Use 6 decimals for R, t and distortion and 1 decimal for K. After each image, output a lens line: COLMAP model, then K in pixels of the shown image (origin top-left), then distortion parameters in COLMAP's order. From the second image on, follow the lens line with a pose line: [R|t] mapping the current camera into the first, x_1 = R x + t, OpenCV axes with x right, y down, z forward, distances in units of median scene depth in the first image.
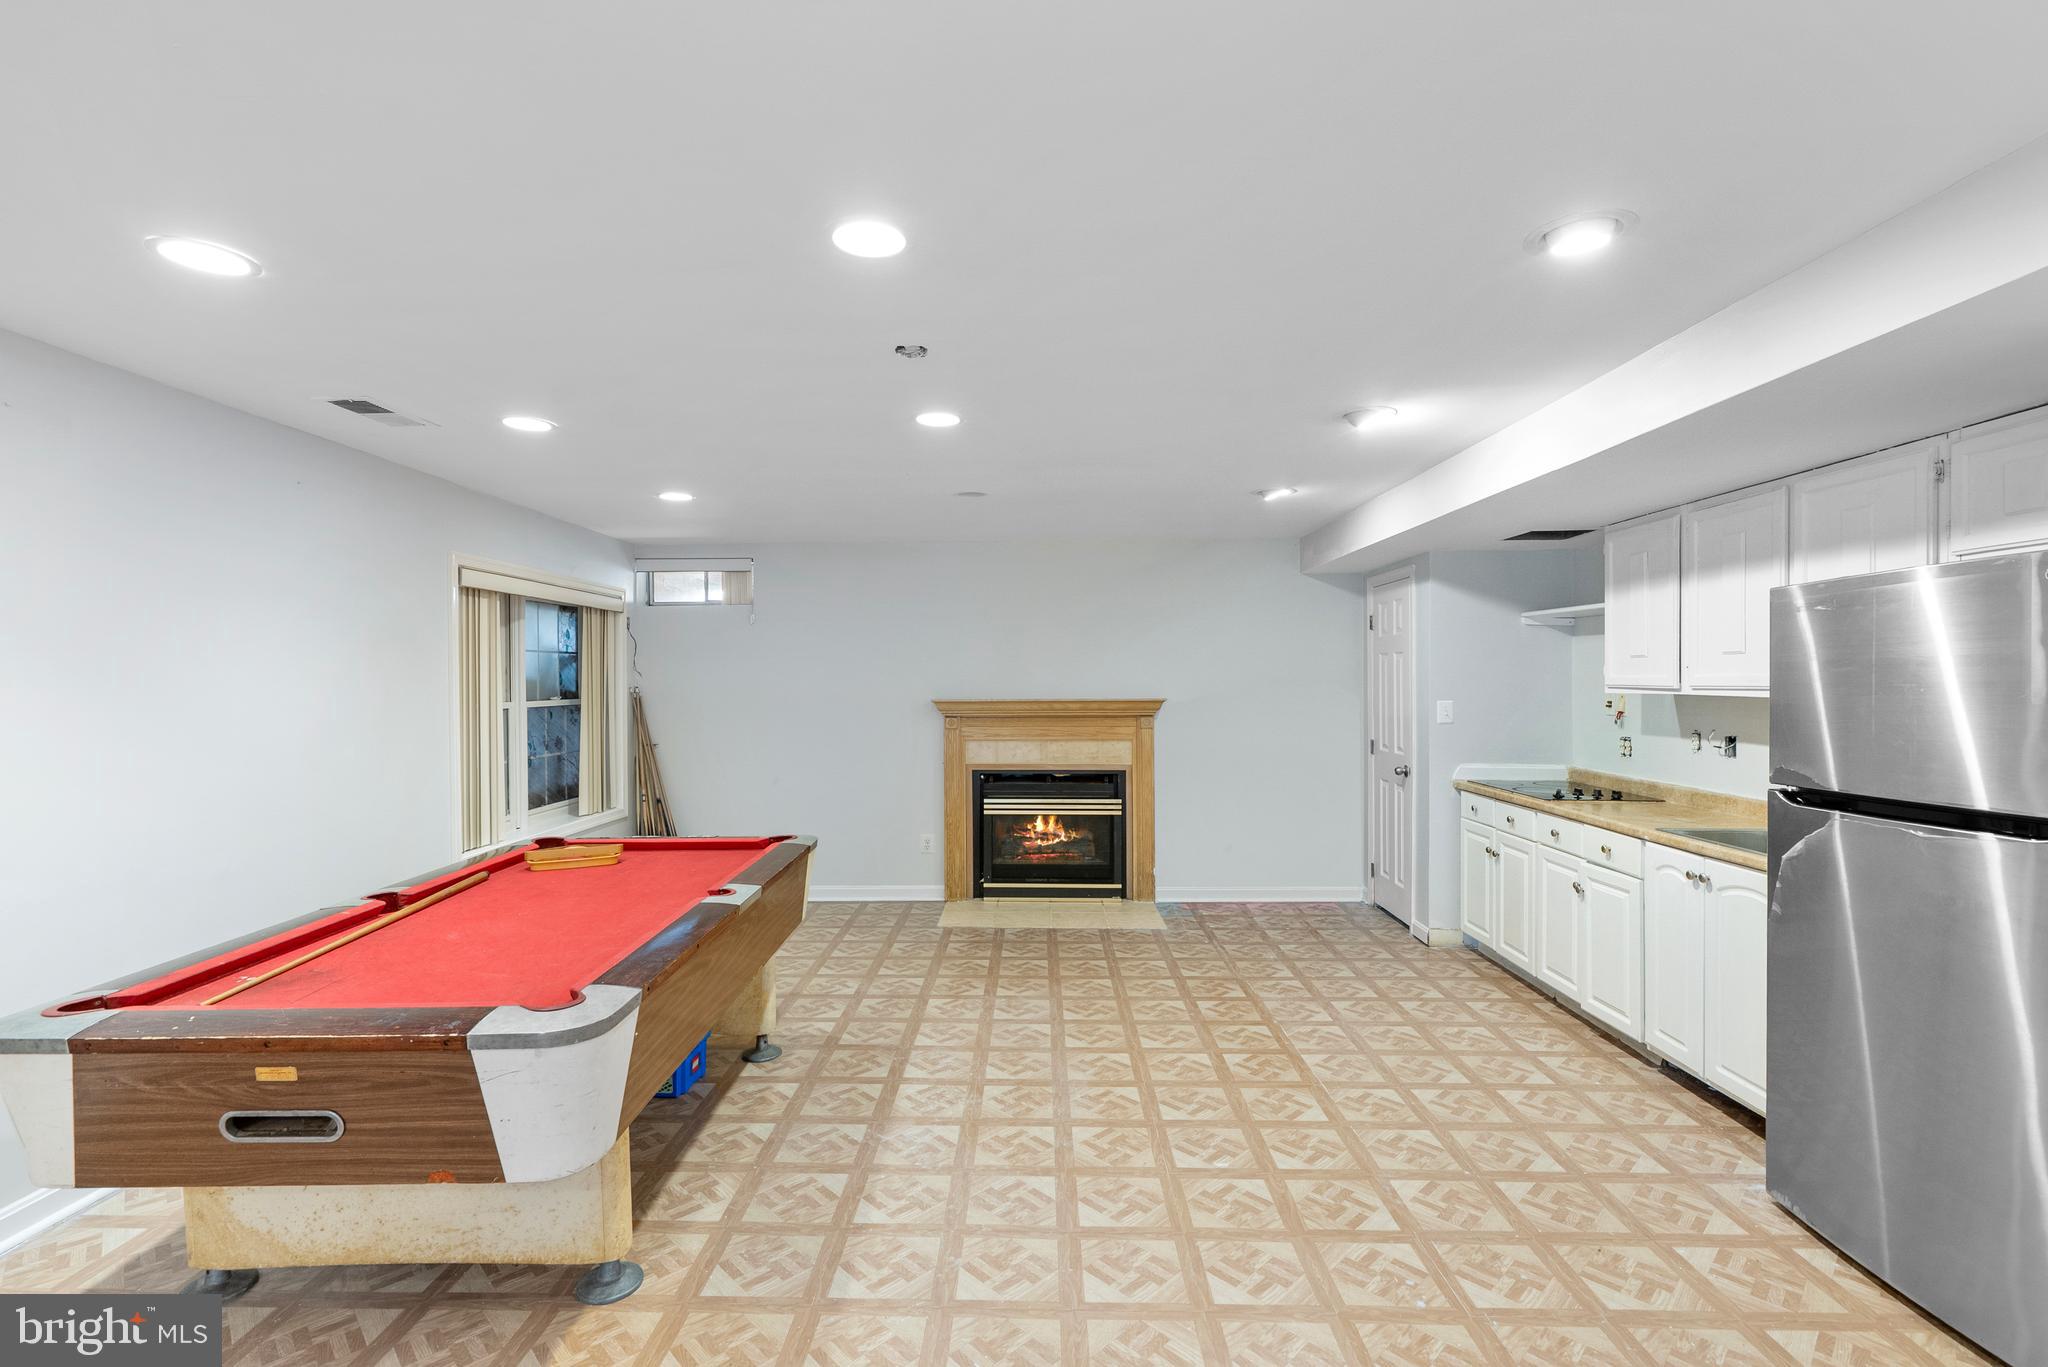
lens RADIAL K [[934.7, 0, 1020.0], [0, 934.7, 688.9], [0, 0, 1]] dist [-0.004408, 0.003245]
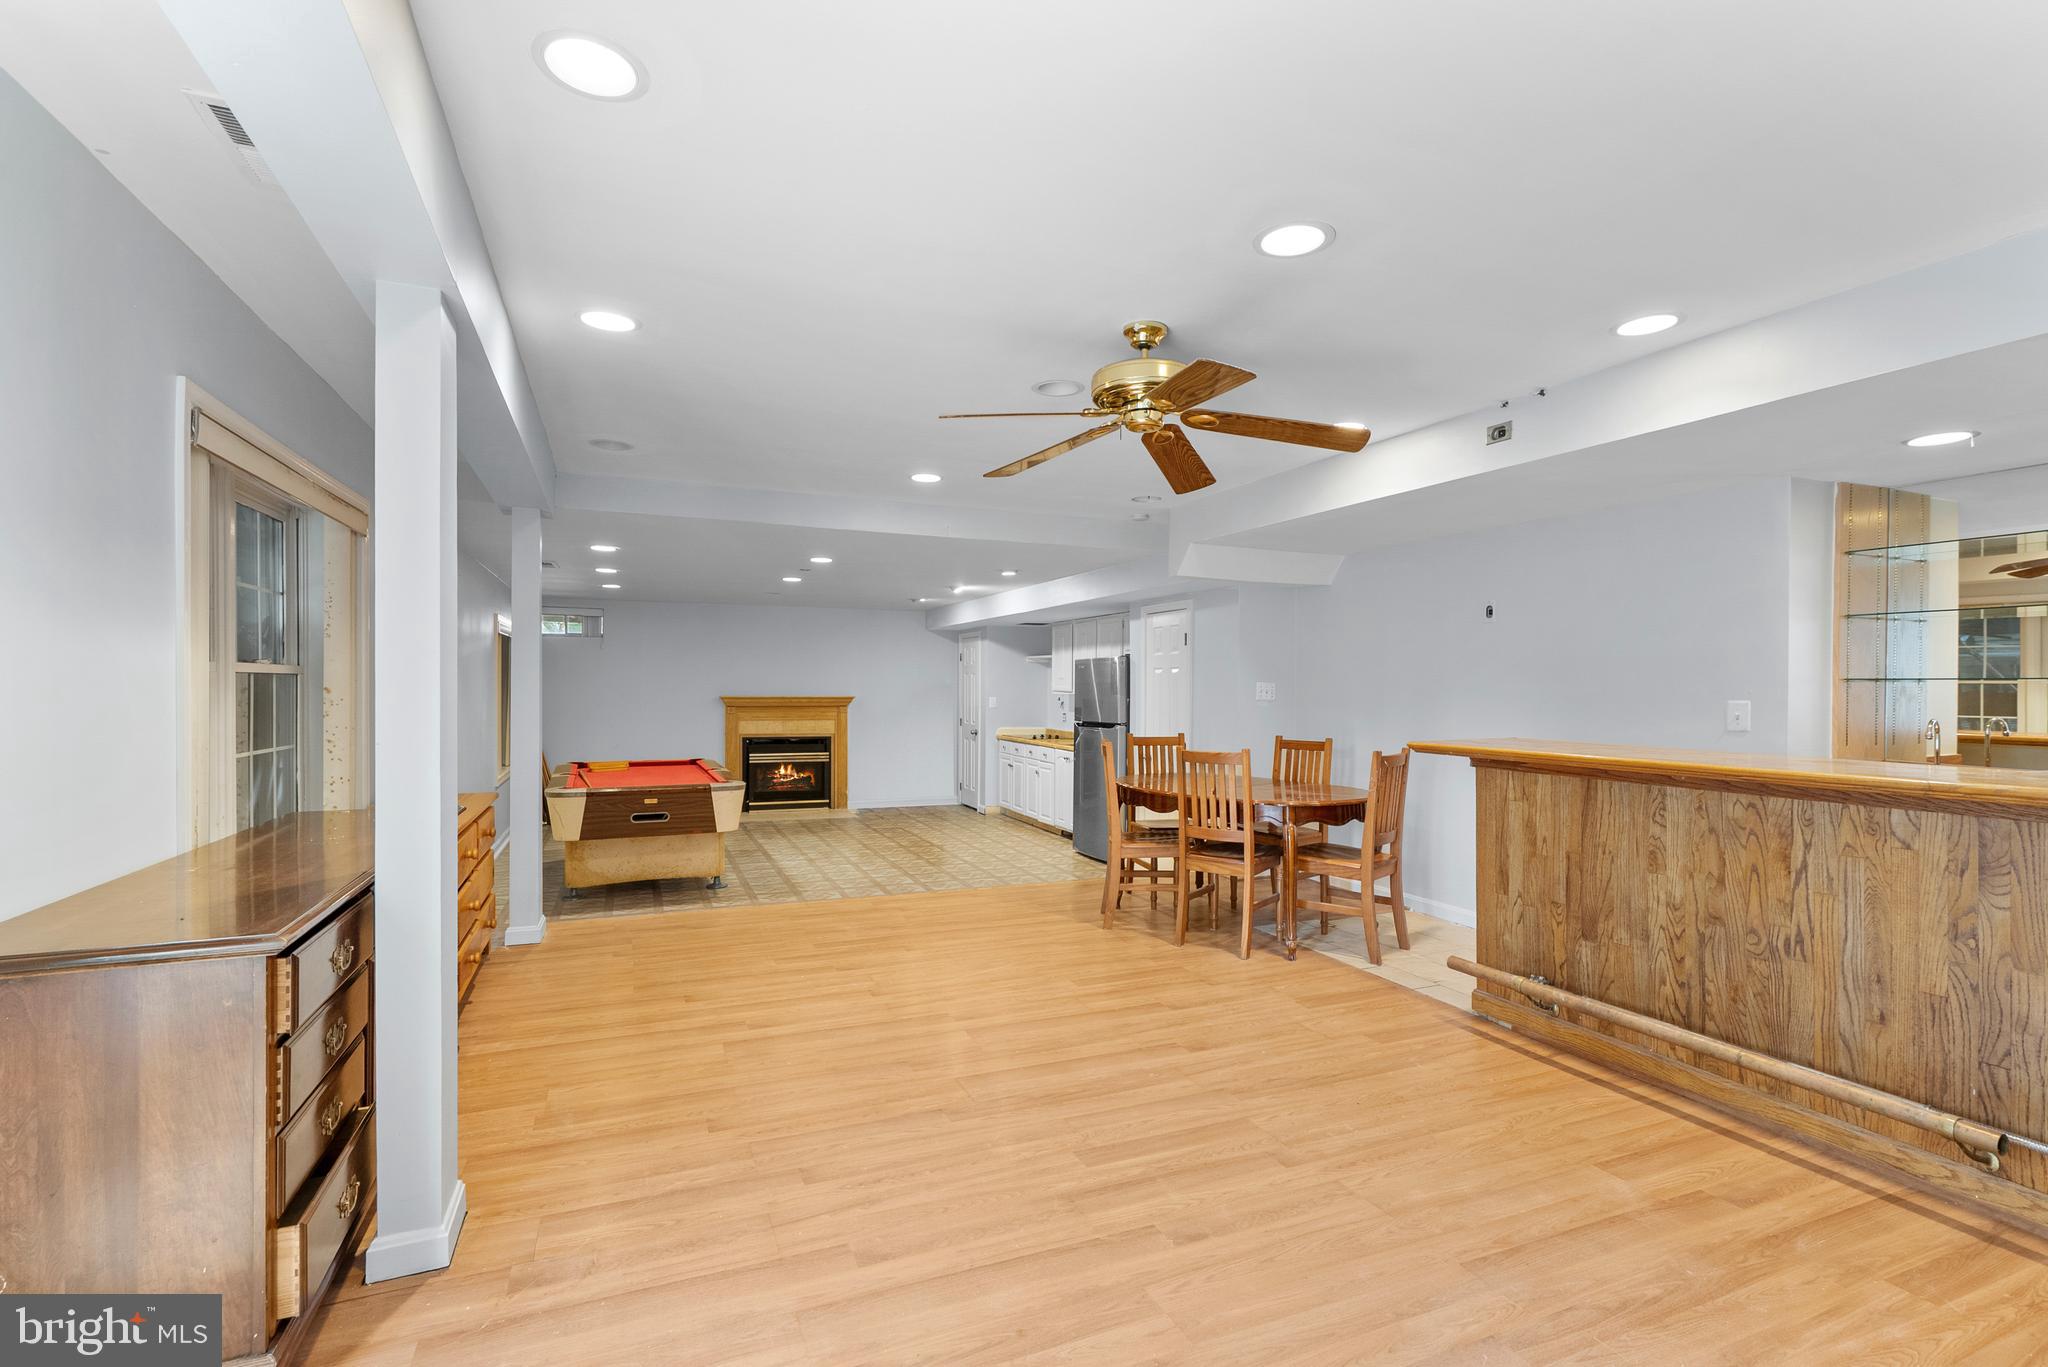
lens RADIAL K [[934.7, 0, 999.1], [0, 934.7, 693.1], [0, 0, 1]] dist [-0.004408, 0.003245]
pose [[0.923743, 0.006238, 0.382963, -0.440548], [-0.005837, 0.999981, -0.002208, 0.010425], [-0.382969, -0.000196, 0.923761, -1.237502]]
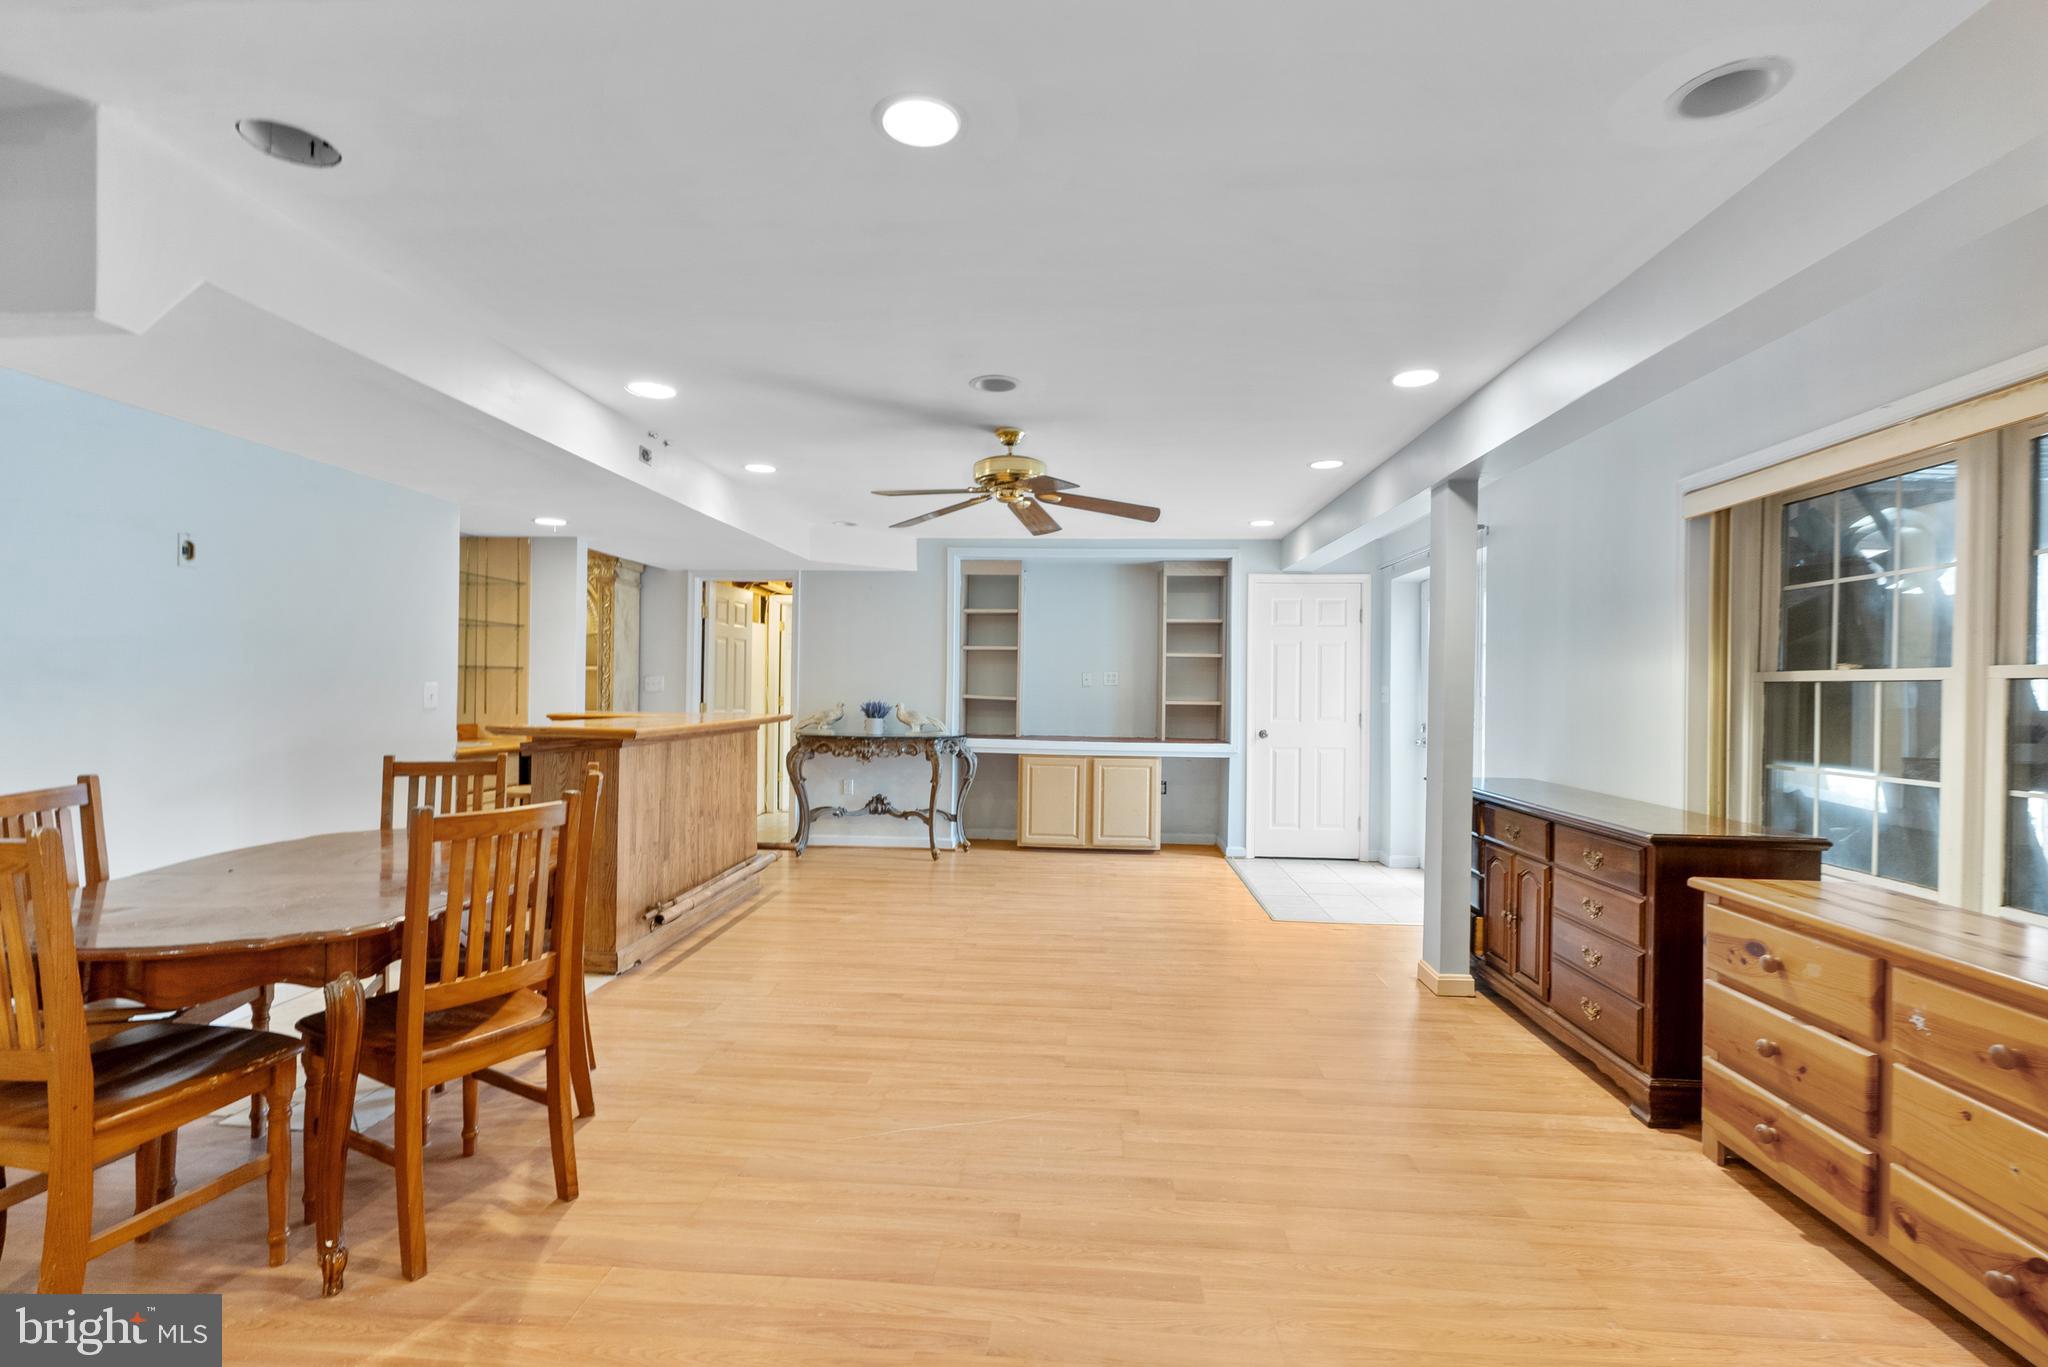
lens RADIAL K [[934.7, 0, 1023.5], [0, 934.7, 682.9], [0, 0, 1]] dist [-0.004408, 0.003245]
pose [[-0.998555, -0.009687, 0.052854, -0.132708], [-0.009394, 0.999939, 0.005788, -0.001299], [-0.052907, 0.005283, -0.998585, 0.426360]]
